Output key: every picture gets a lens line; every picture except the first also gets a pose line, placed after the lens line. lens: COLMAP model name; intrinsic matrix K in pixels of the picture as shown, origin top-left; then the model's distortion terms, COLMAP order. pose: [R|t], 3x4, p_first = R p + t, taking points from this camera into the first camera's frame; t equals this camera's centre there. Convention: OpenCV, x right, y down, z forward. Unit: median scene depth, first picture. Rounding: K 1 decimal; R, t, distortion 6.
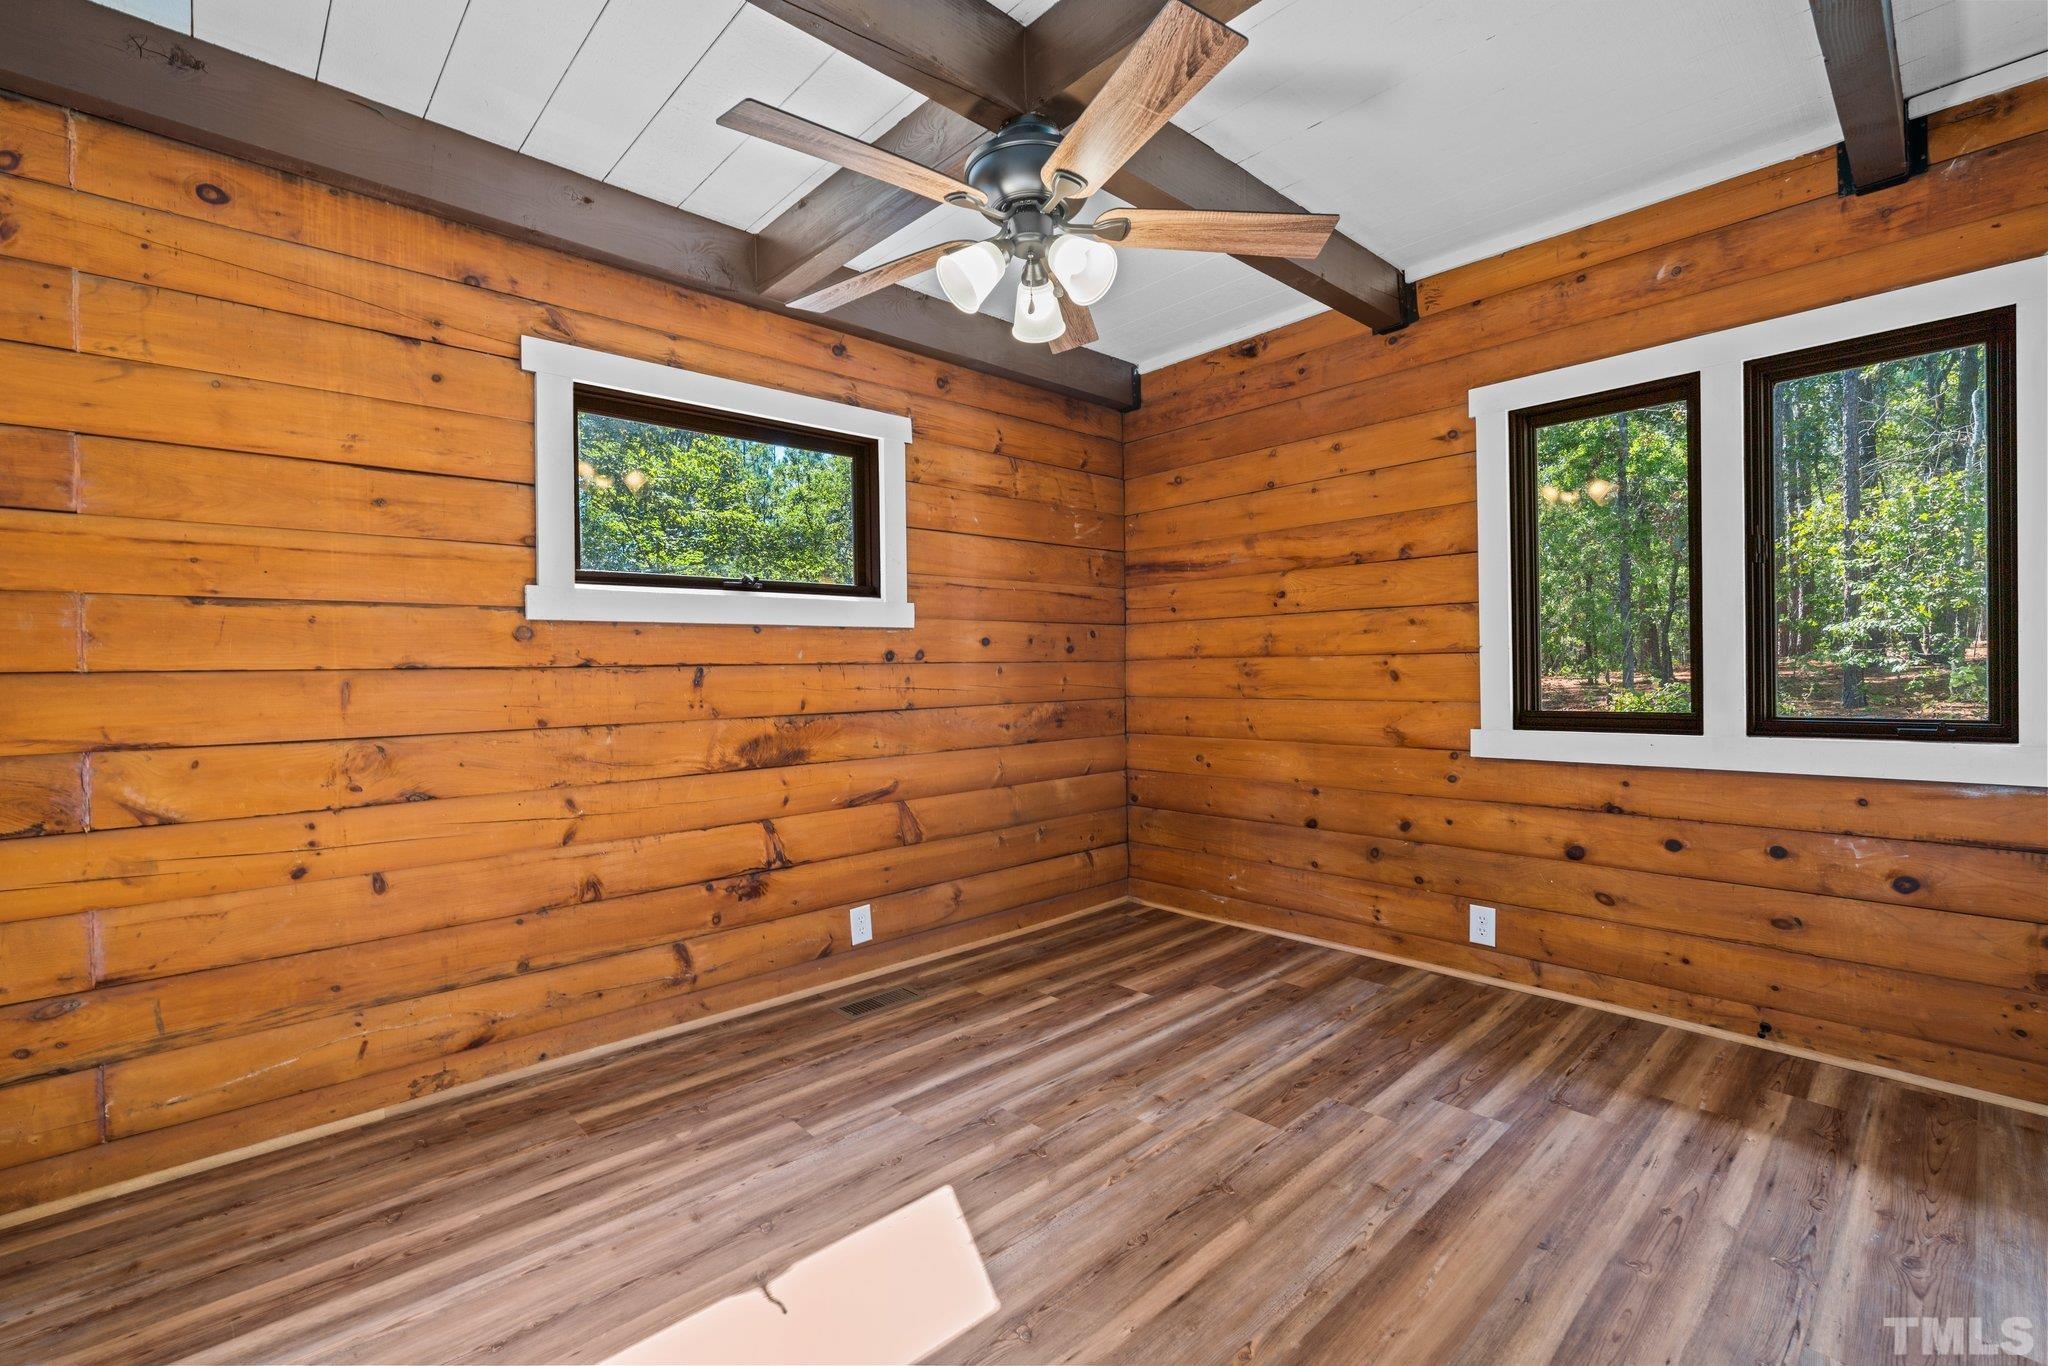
lens RADIAL K [[899.4, 0, 1041.0], [0, 899.4, 679.7], [0, 0, 1]] dist [-0.011782, 0.002534]
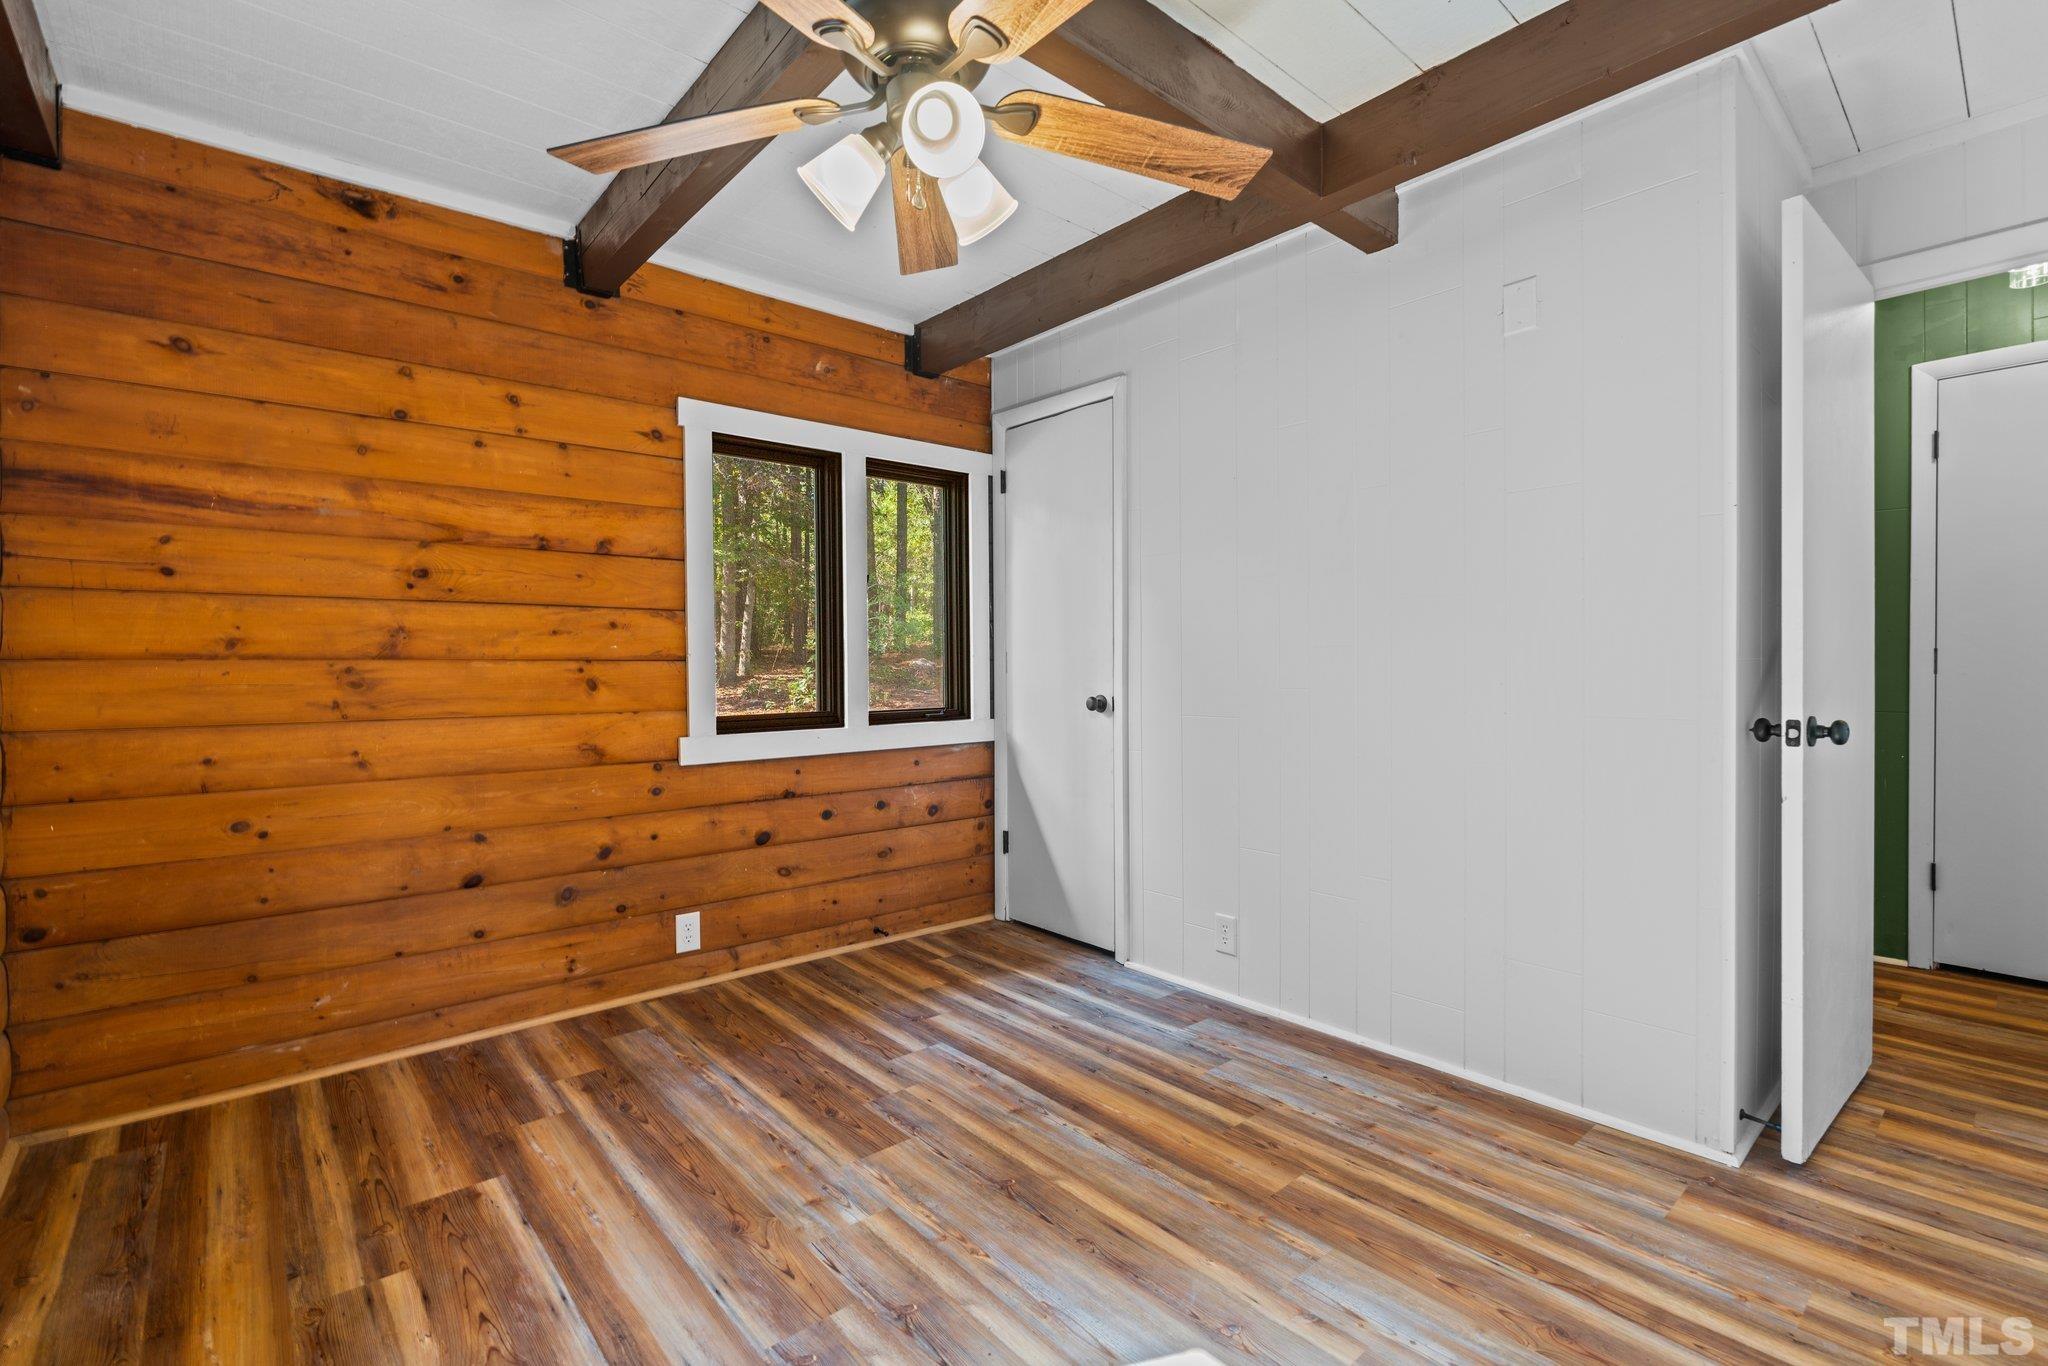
lens RADIAL K [[899.4, 0, 1042.3], [0, 899.4, 676.4], [0, 0, 1]] dist [-0.011782, 0.002534]
pose [[0.032805, 0.005176, 0.999448, -0.521497], [0.015529, 0.999863, -0.005688, -0.000969], [-0.999341, 0.015707, 0.032720, 0.588654]]
